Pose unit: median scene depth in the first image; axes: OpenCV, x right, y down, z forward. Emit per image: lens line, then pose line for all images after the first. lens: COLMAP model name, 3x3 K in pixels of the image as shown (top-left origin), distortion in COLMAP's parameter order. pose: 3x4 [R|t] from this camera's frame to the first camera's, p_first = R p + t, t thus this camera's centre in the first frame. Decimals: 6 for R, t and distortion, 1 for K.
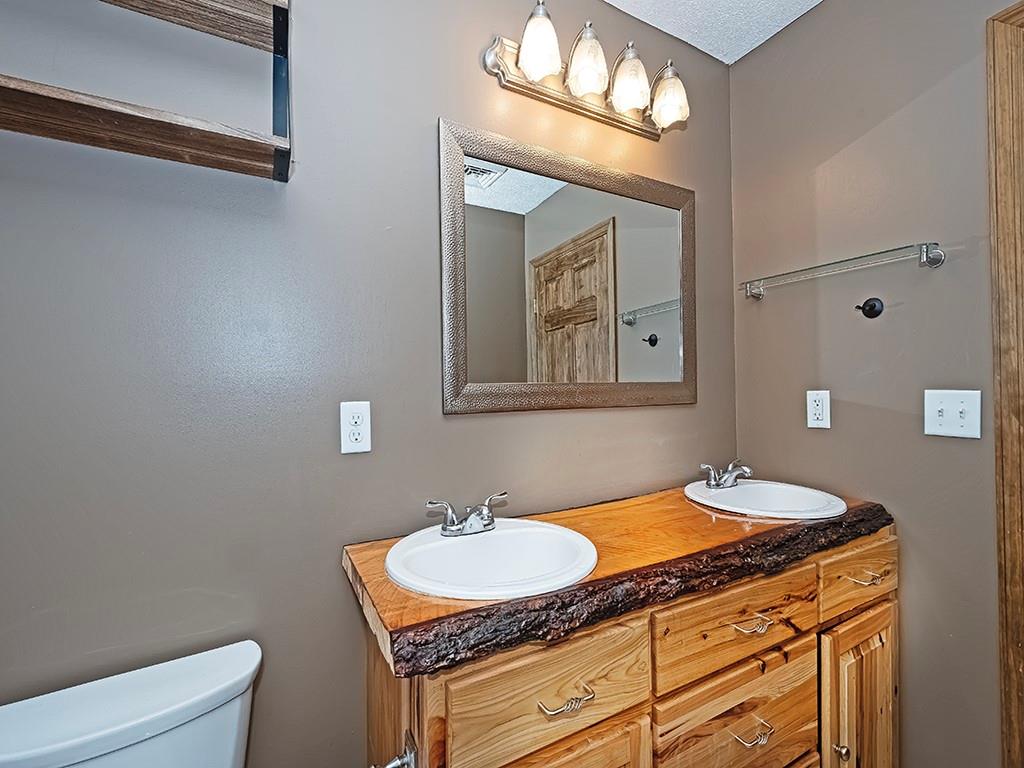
lens RADIAL K [[452.4, 0, 512.2], [0, 452.4, 384.5], [0, 0, 1]] dist [0.011468, -0.003509]
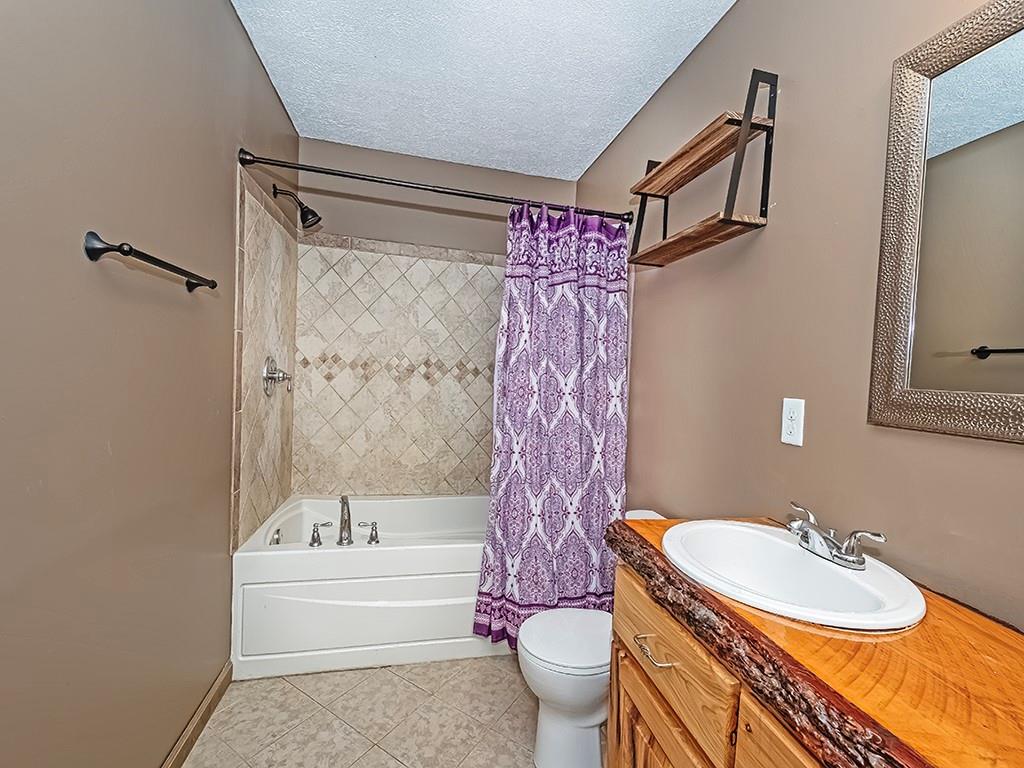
lens RADIAL K [[452.4, 0, 514.9], [0, 452.4, 384.0], [0, 0, 1]] dist [0.011468, -0.003509]
pose [[-0.292088, 0.022269, -0.956132, 0.941503], [-0.044956, 0.998304, 0.036985, -0.007386], [0.955334, 0.053787, -0.290592, 0.700111]]
